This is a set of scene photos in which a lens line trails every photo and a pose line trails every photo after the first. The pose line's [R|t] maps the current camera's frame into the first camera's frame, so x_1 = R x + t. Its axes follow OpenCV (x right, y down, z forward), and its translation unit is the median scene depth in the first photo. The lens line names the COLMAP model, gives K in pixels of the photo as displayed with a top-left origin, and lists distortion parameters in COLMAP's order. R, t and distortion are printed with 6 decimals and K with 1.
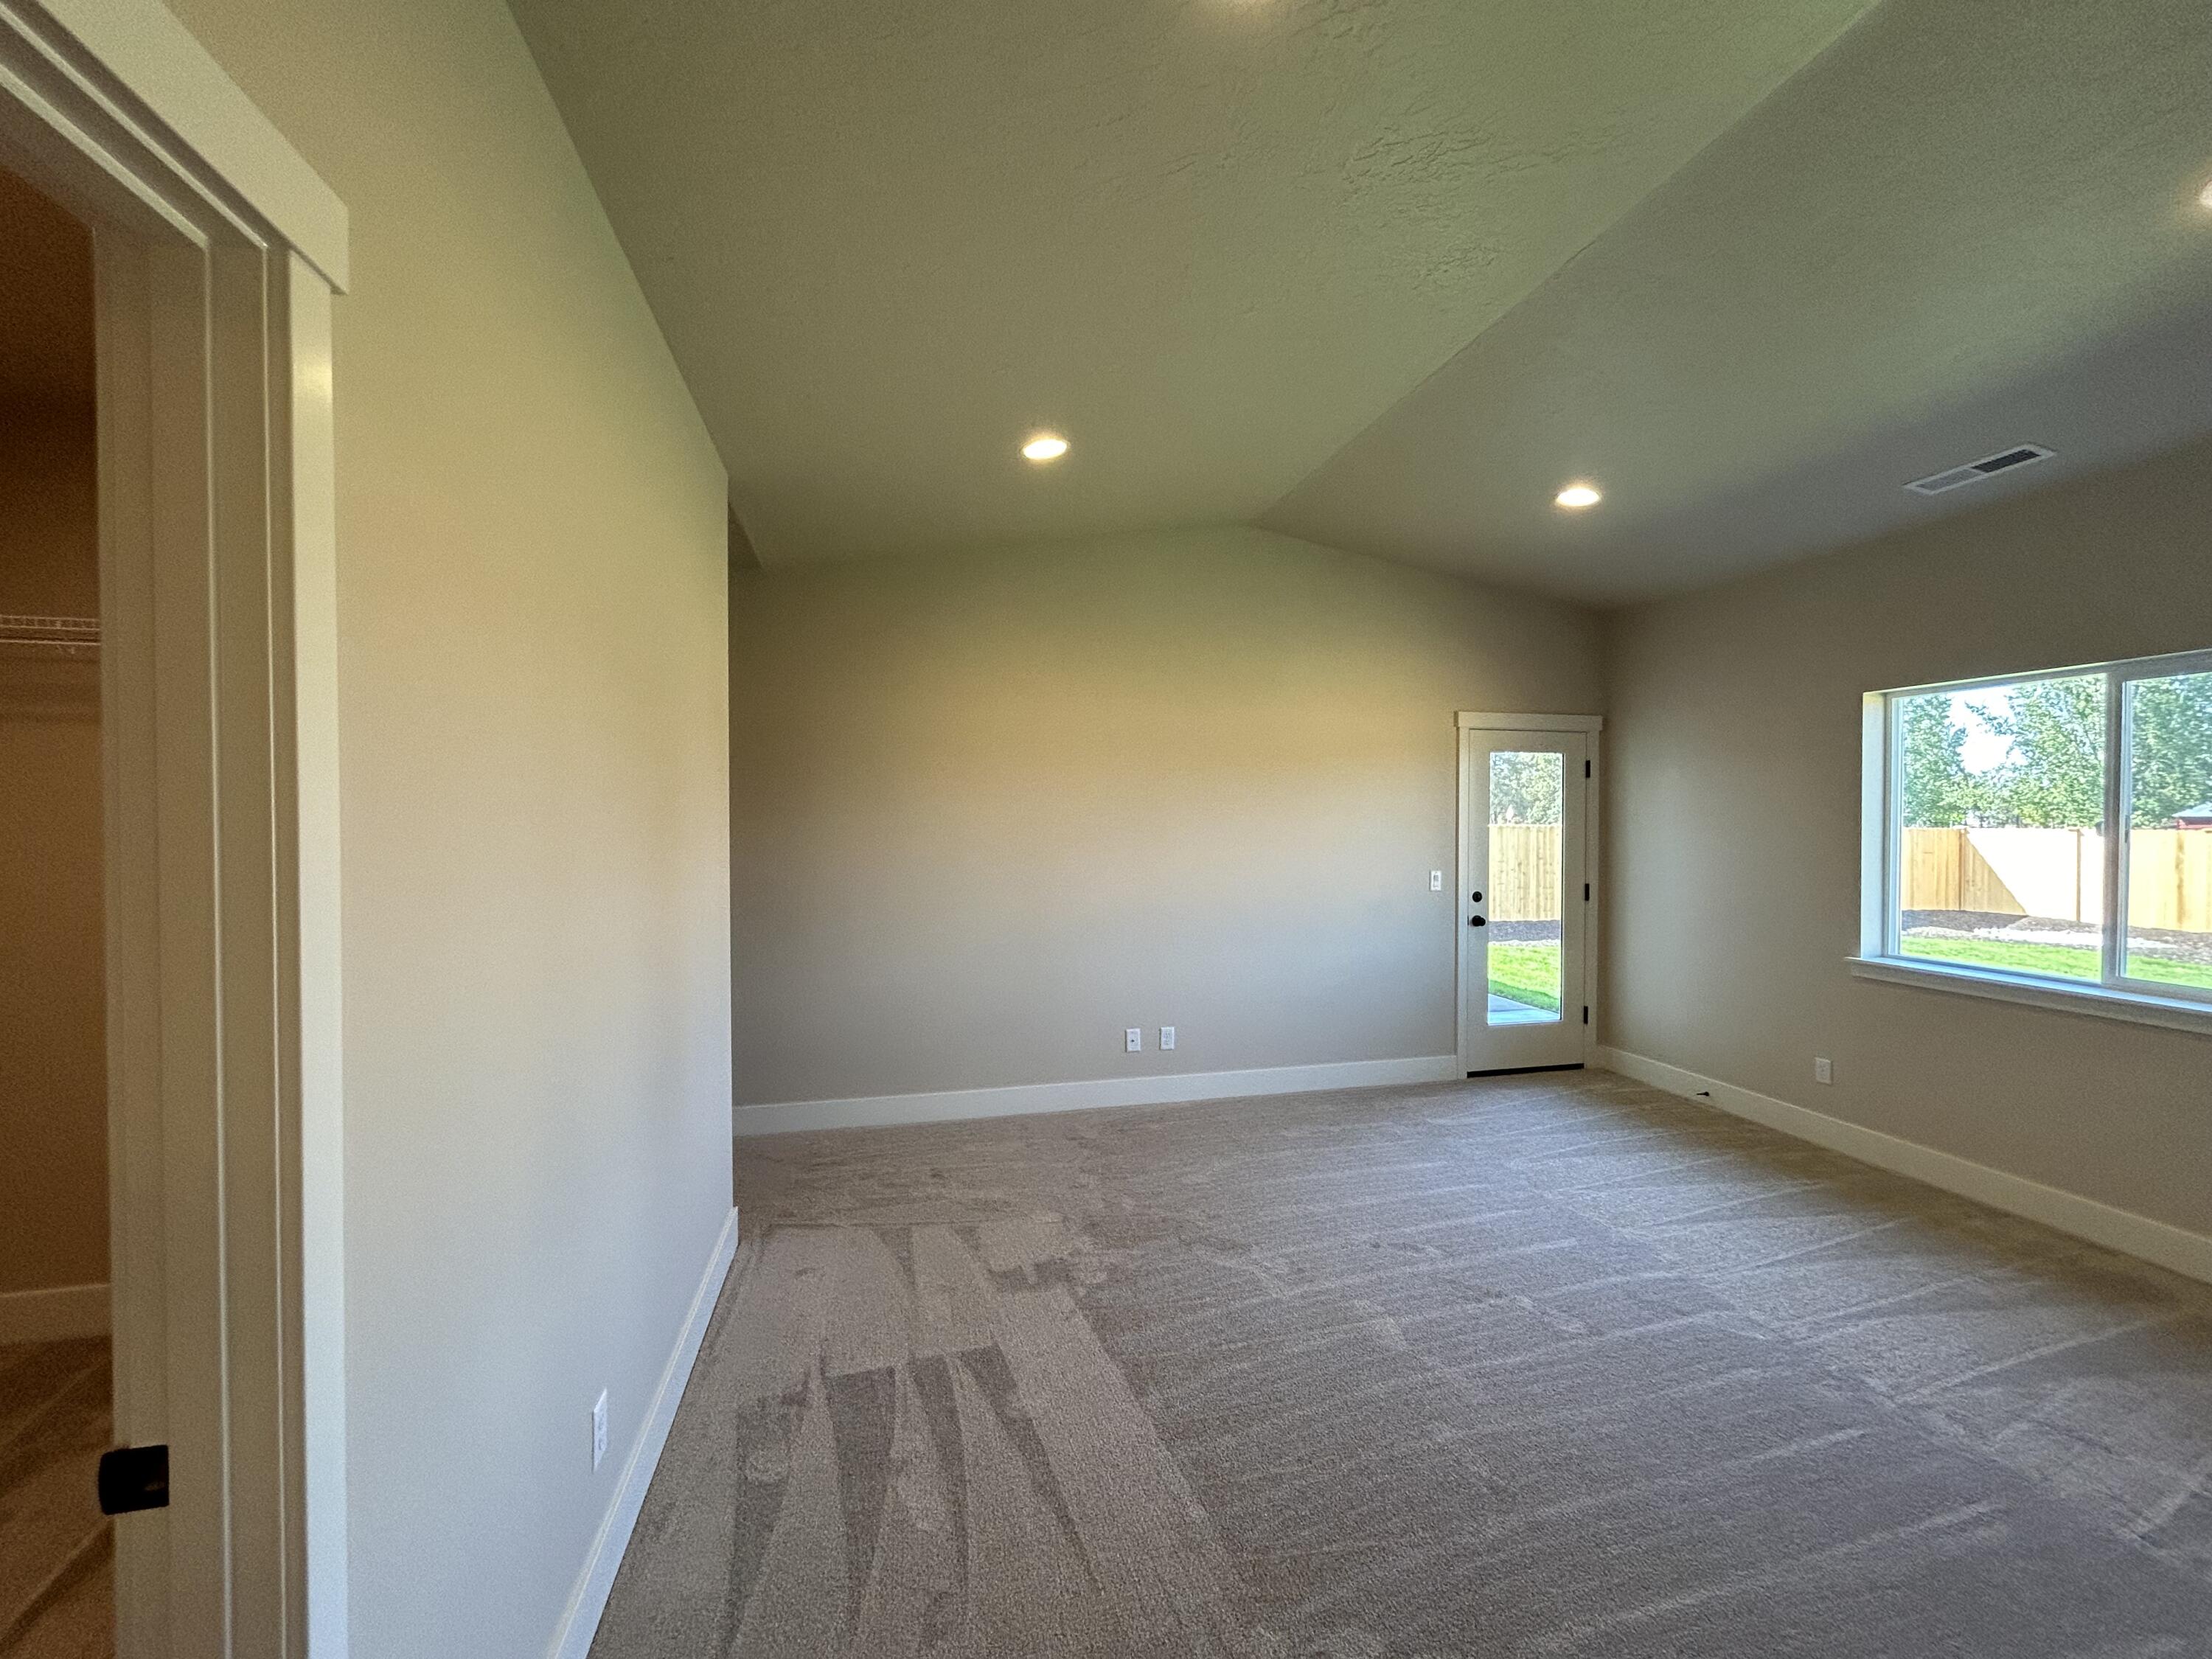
lens RADIAL K [[892.6, 0, 1105.4], [0, 892.6, 826.8], [0, 0, 1]] dist [-0.003957, 0.001535]
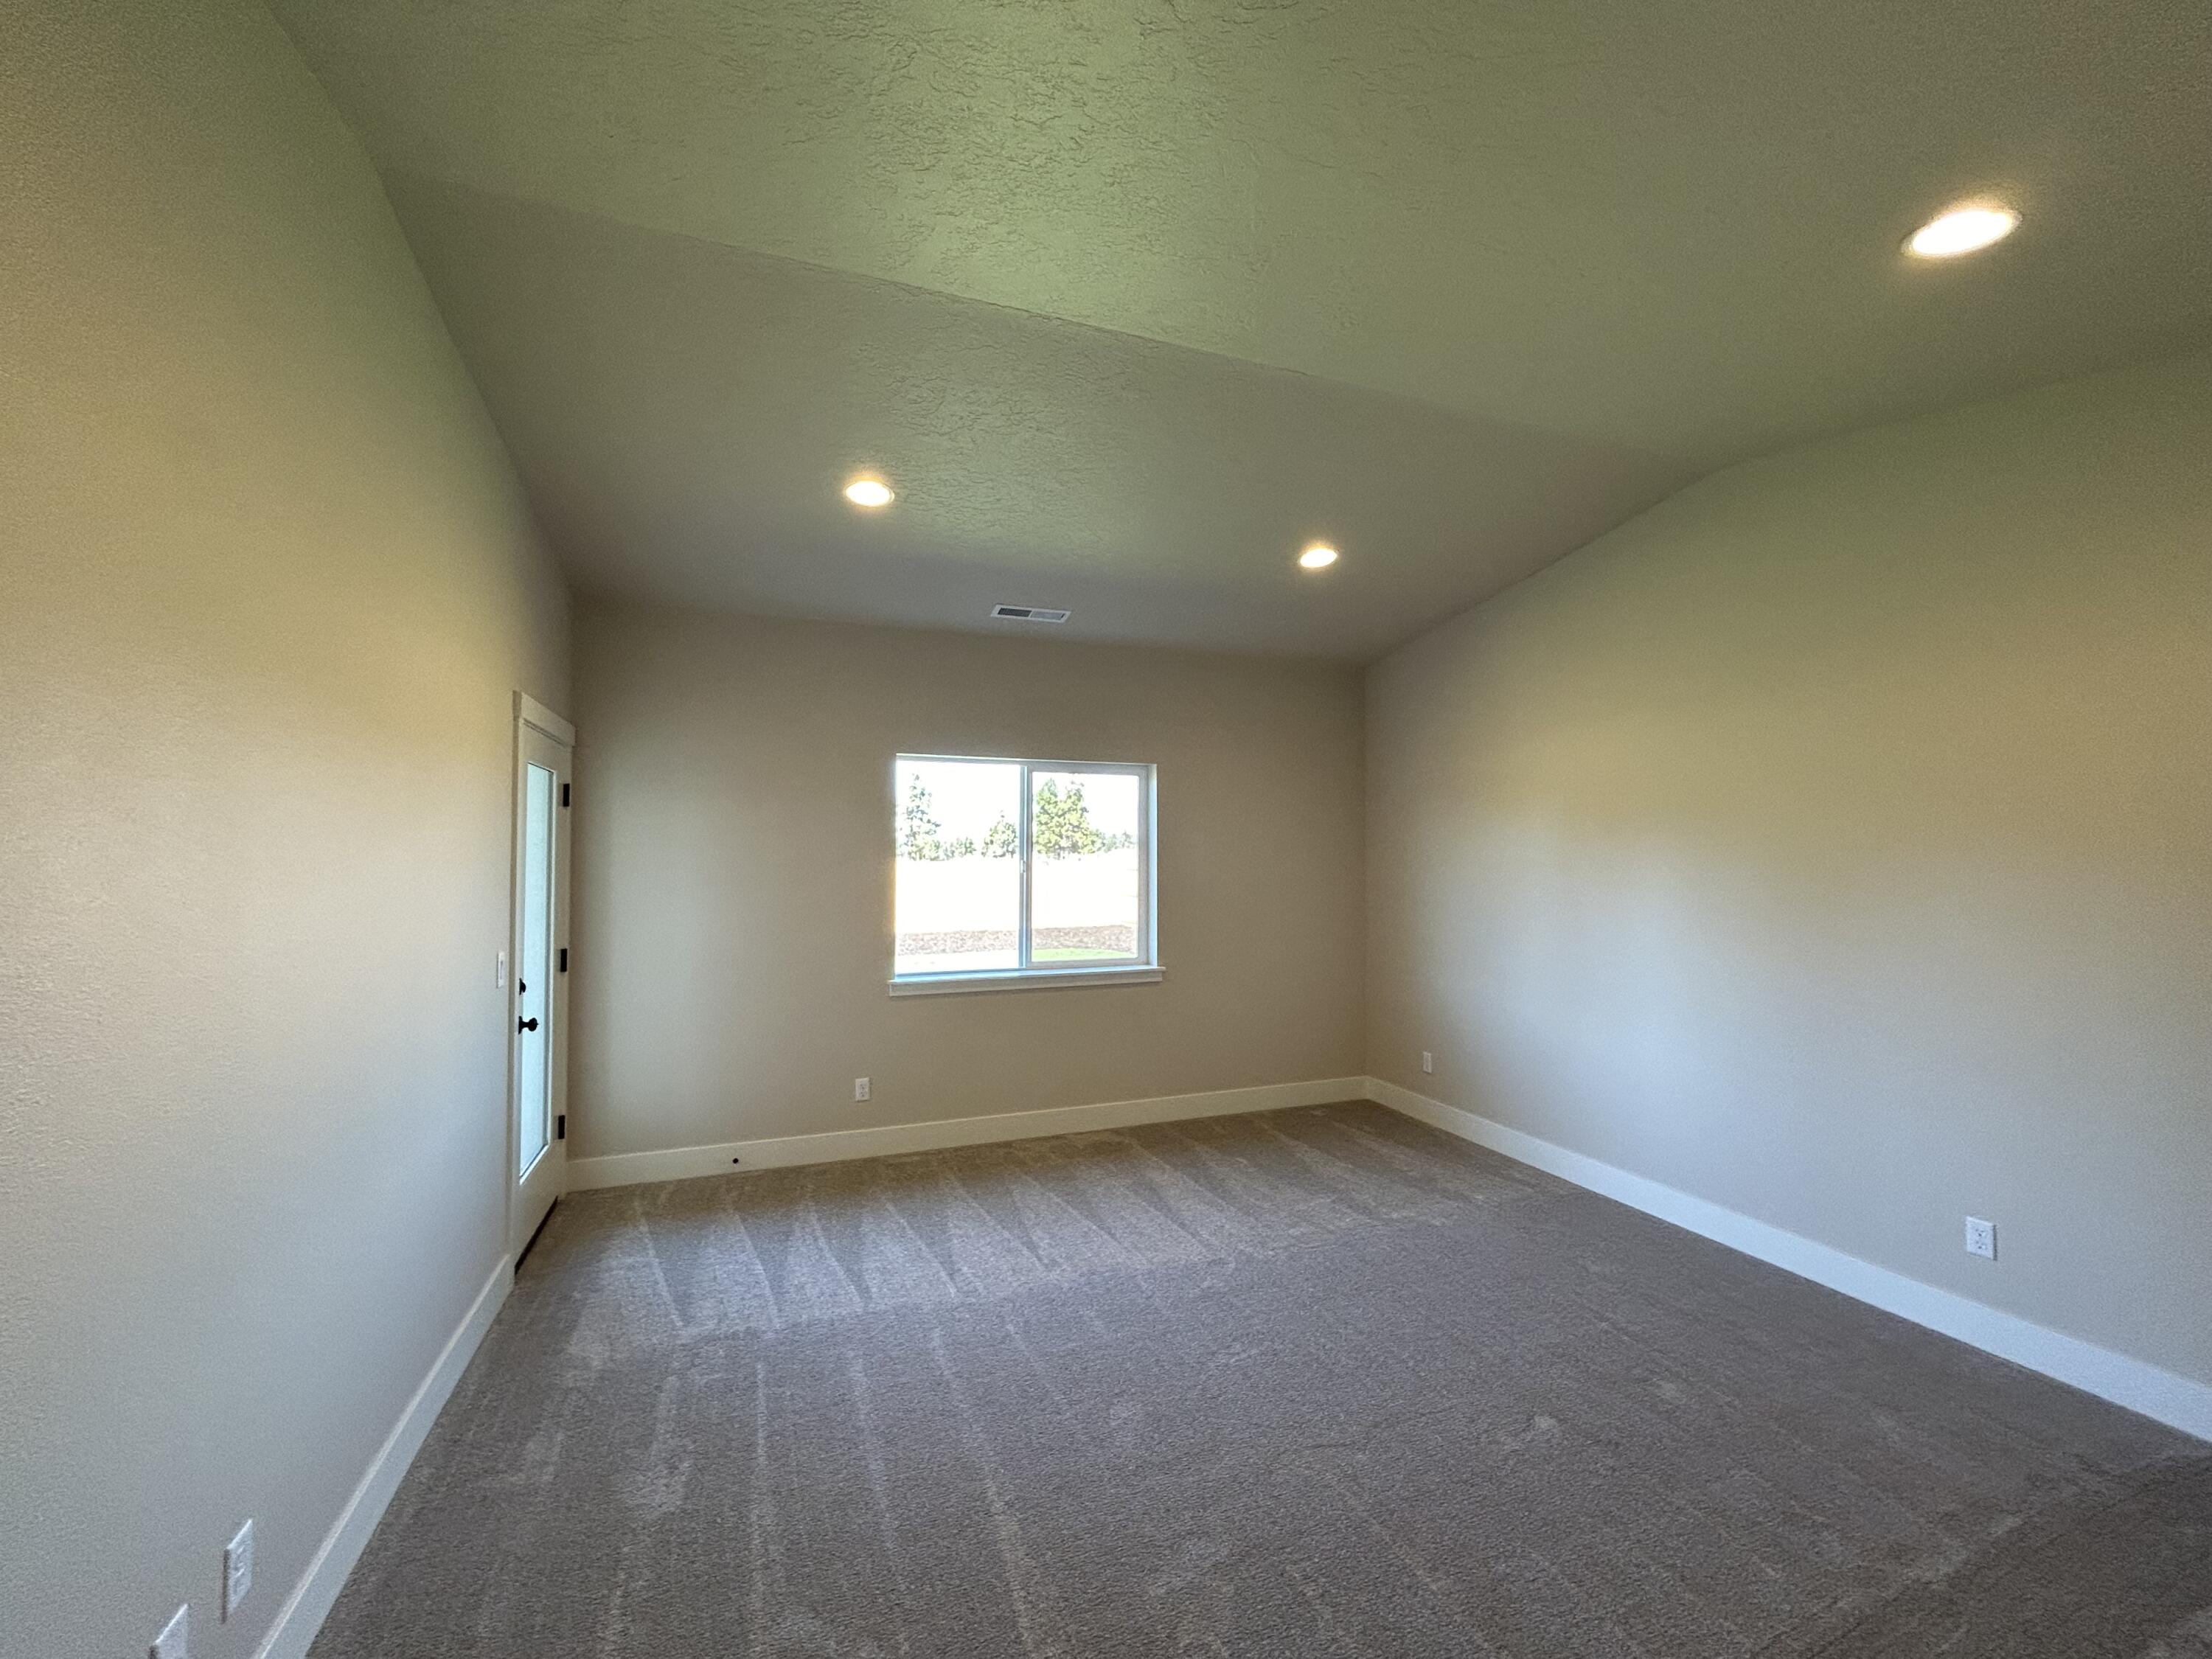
lens RADIAL K [[892.6, 0, 1109.9], [0, 892.6, 839.0], [0, 0, 1]] dist [-0.003957, 0.001535]
pose [[-0.132065, 0.014075, 0.991141, -0.393723], [0.009250, 0.999873, -0.012966, -0.021778], [-0.991198, 0.007456, -0.132178, 0.992822]]
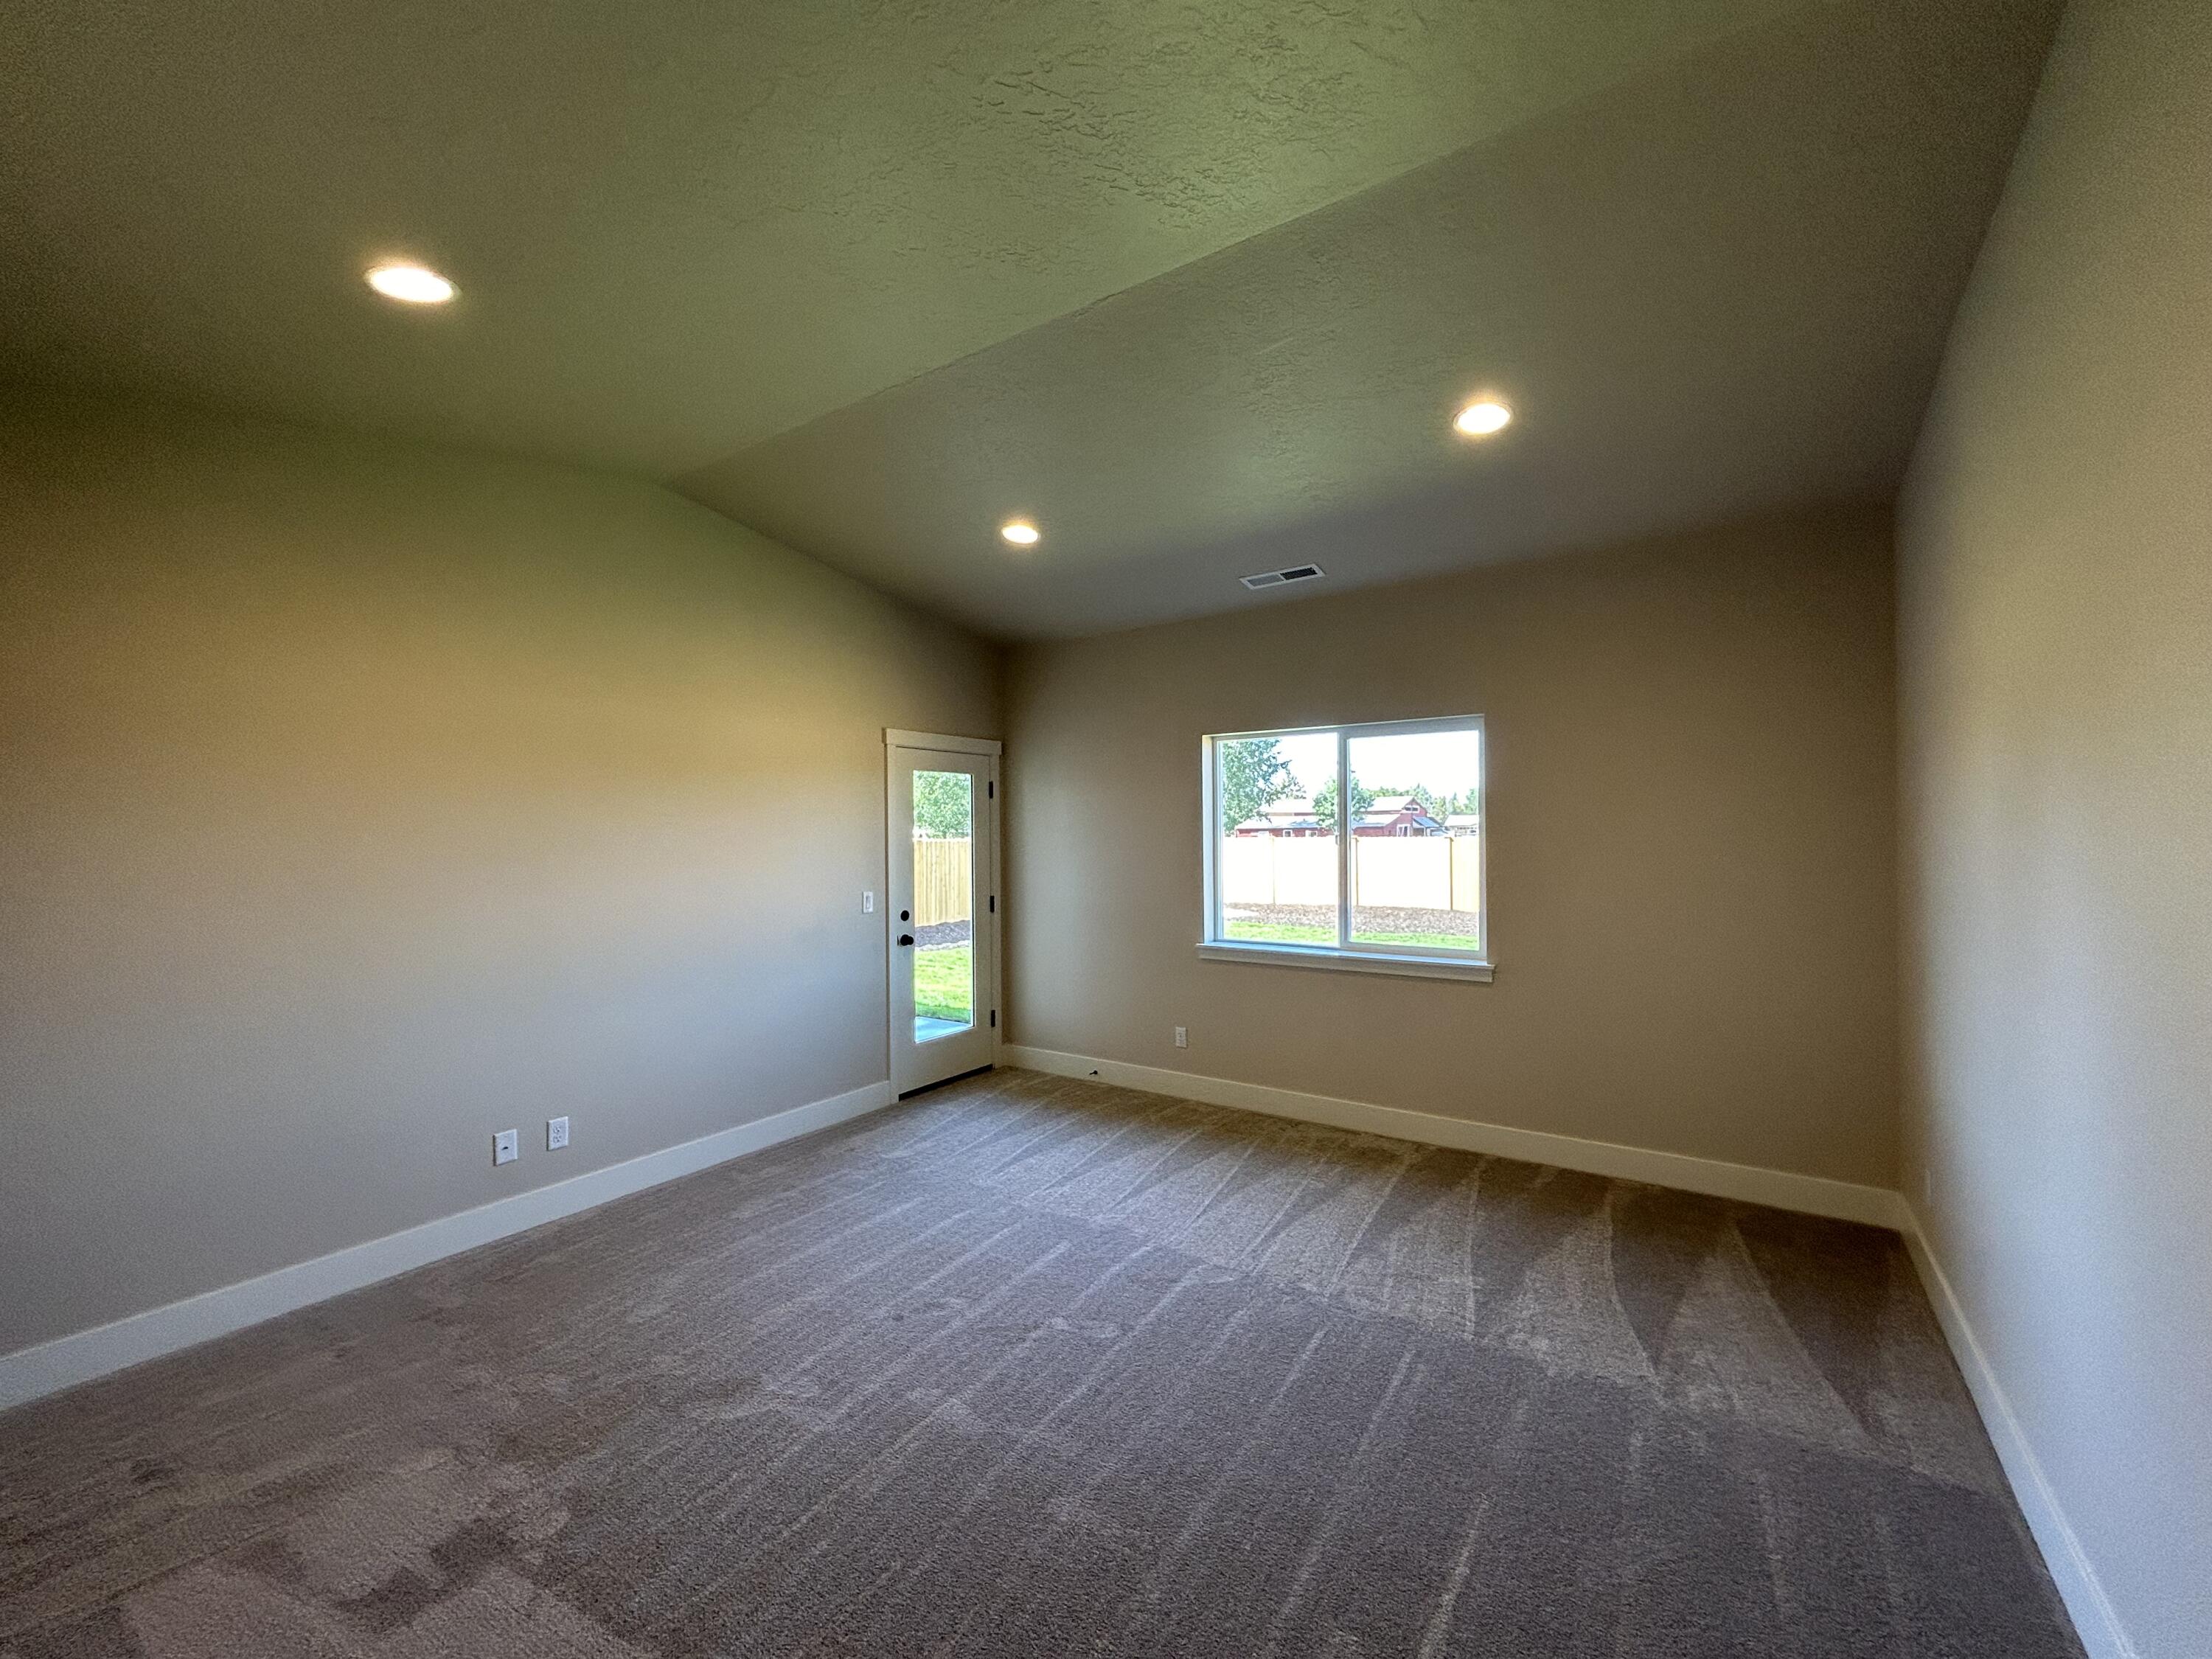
lens RADIAL K [[892.6, 0, 1105.5], [0, 892.6, 826.7], [0, 0, 1]] dist [-0.003957, 0.001535]
pose [[0.739297, -0.003581, 0.673370, -0.127954], [0.015913, 0.999800, -0.012154, -0.007049], [-0.673192, 0.019700, 0.739205, 0.172212]]
